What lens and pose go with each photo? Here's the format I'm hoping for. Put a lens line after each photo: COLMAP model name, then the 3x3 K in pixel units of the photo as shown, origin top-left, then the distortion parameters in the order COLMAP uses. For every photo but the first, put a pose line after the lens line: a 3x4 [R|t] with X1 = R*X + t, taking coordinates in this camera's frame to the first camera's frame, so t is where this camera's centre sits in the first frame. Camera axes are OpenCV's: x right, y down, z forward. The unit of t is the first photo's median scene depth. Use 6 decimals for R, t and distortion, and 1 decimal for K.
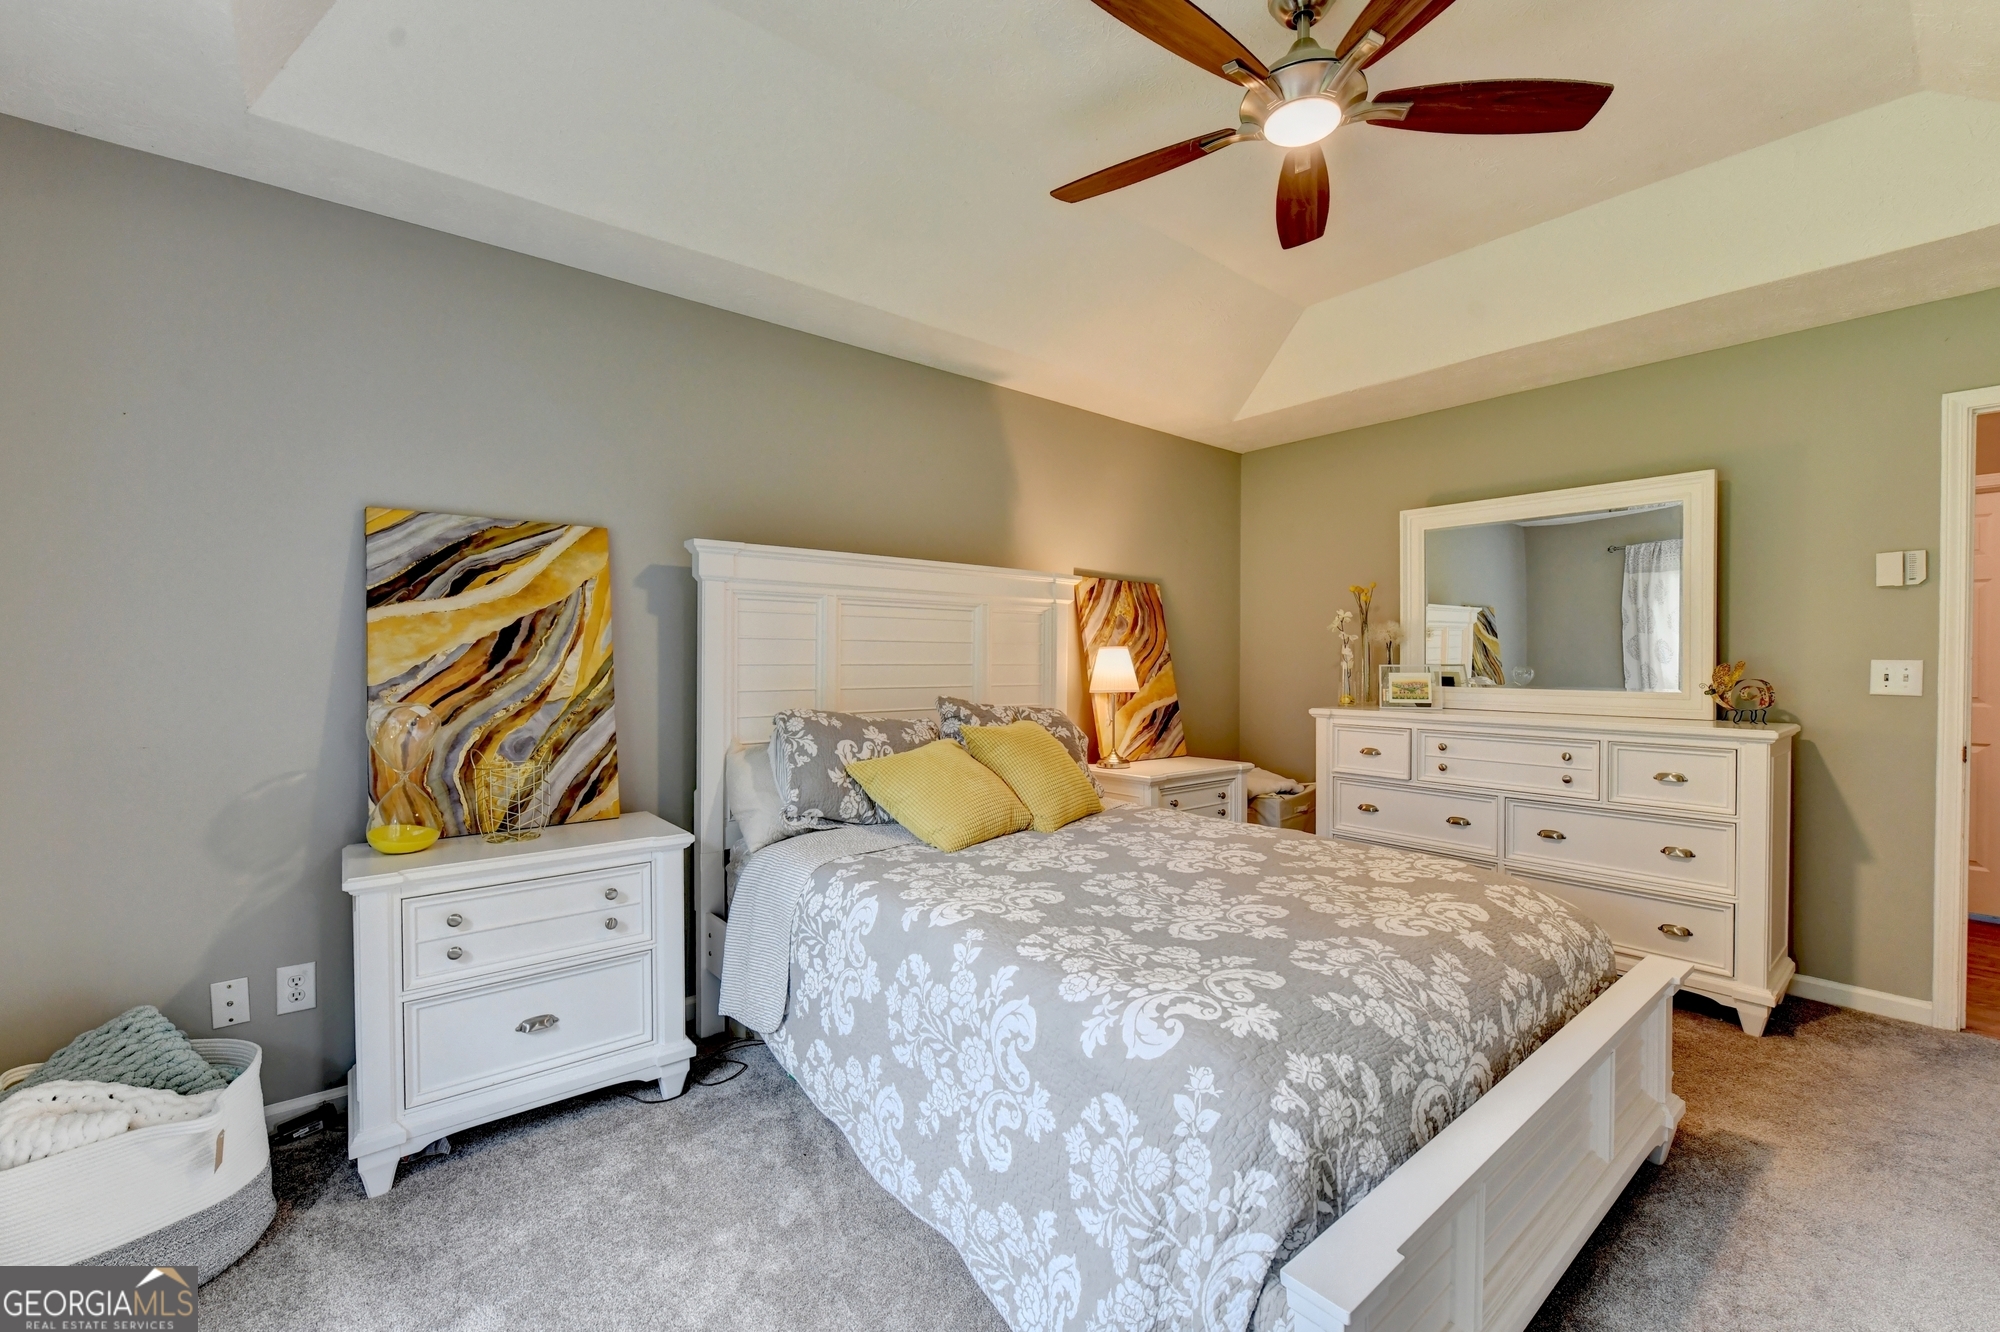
lens RADIAL K [[827.1, 0, 1012.5], [0, 827.1, 663.3], [0, 0, 1]] dist [-0.006625, -0.000597]
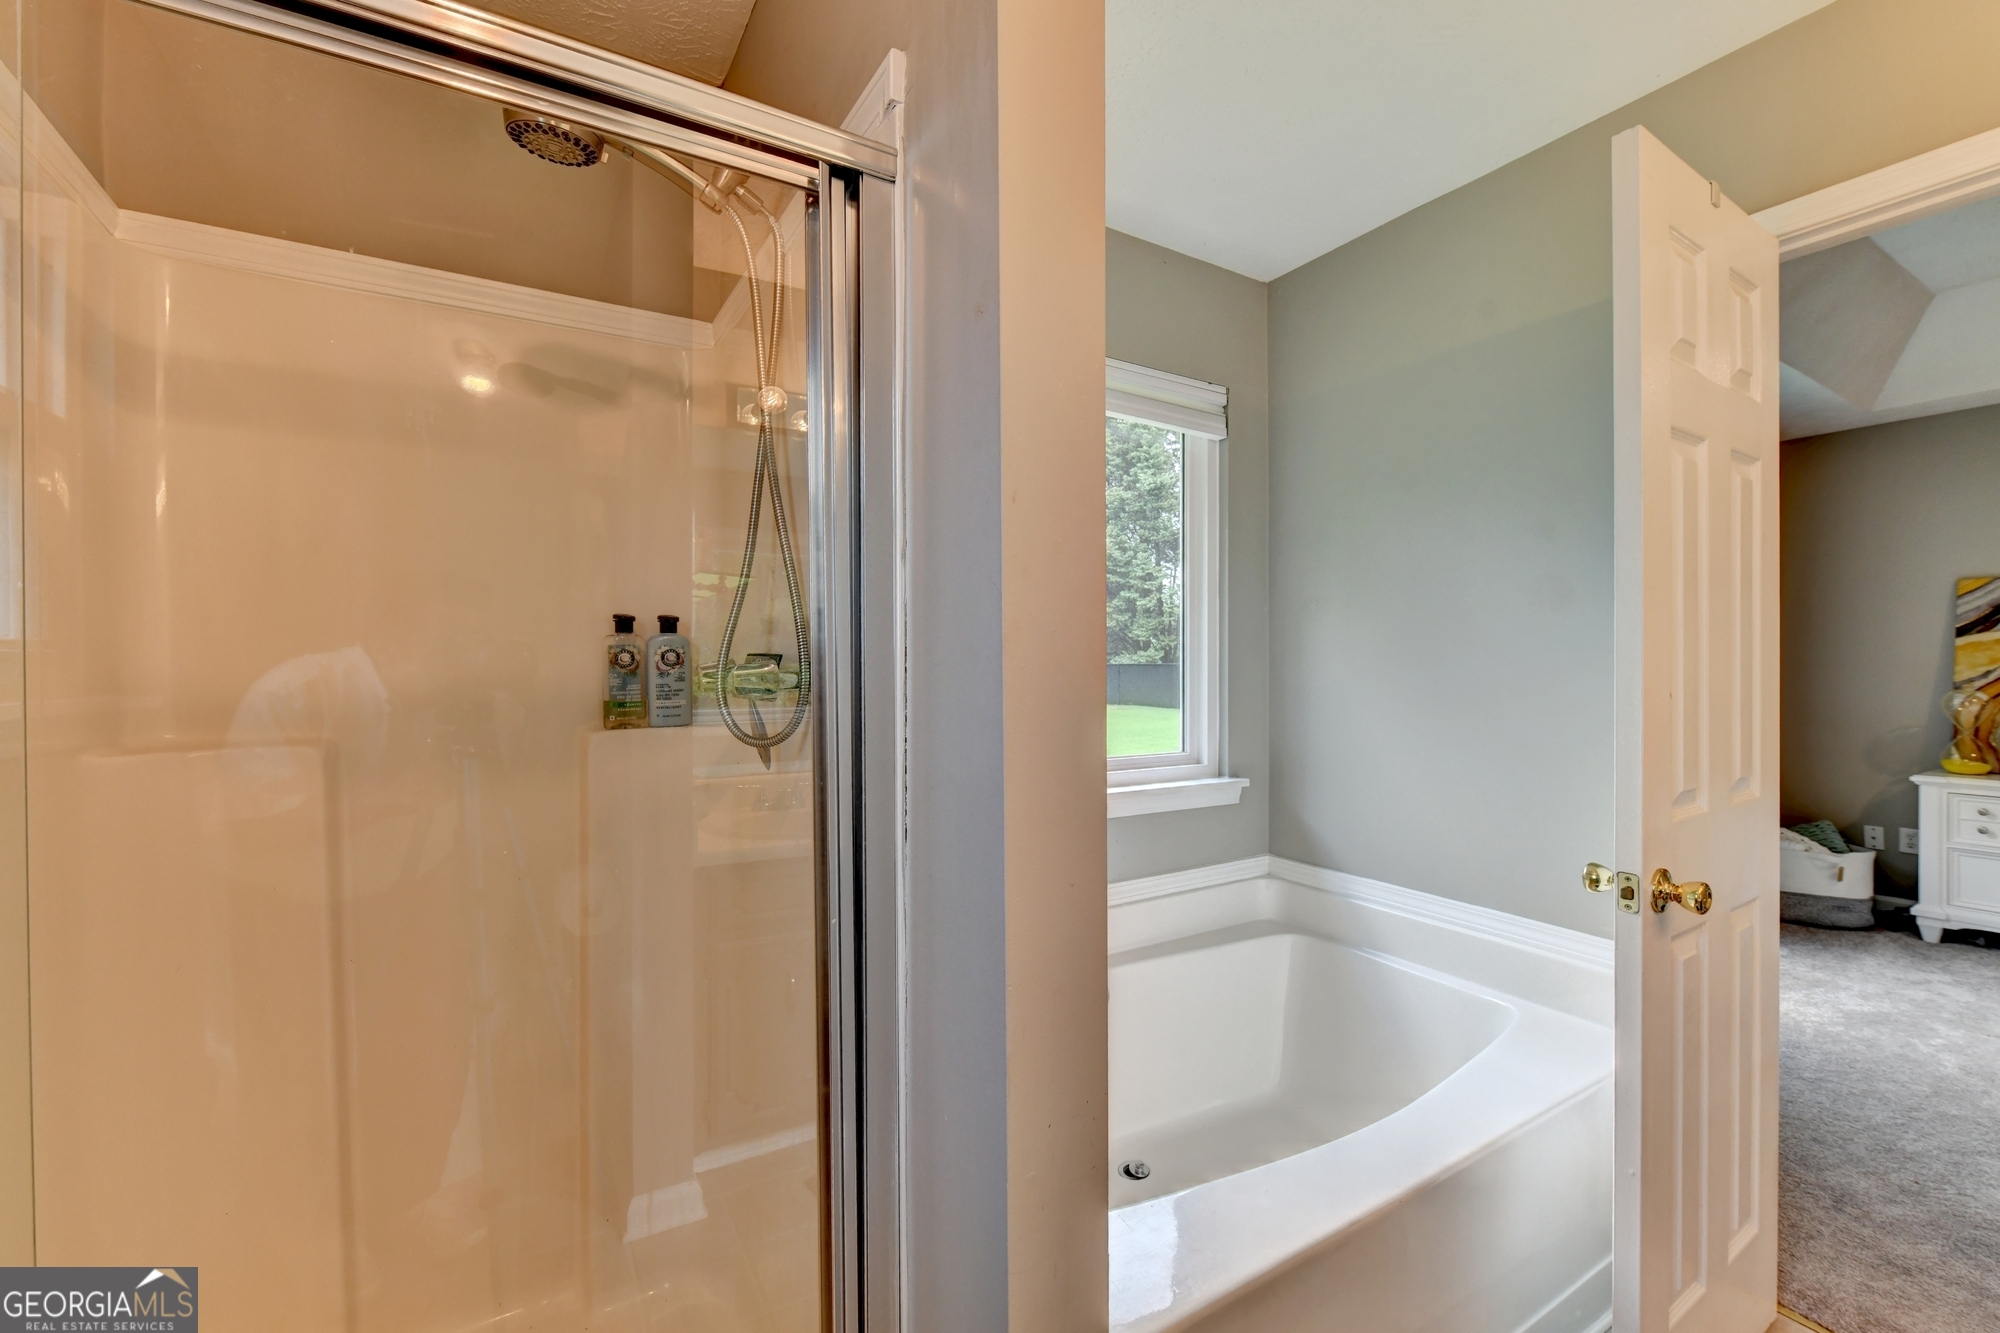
lens RADIAL K [[800.5, 0, 1006.2], [0, 800.5, 666.4], [0, 0, 1]] dist [-0.003504, -0.000632]
pose [[-0.169462, 0.002763, -0.985533, 1.166590], [-0.004325, 0.999984, 0.003547, -0.002055], [0.985527, 0.004864, -0.169448, -0.676378]]
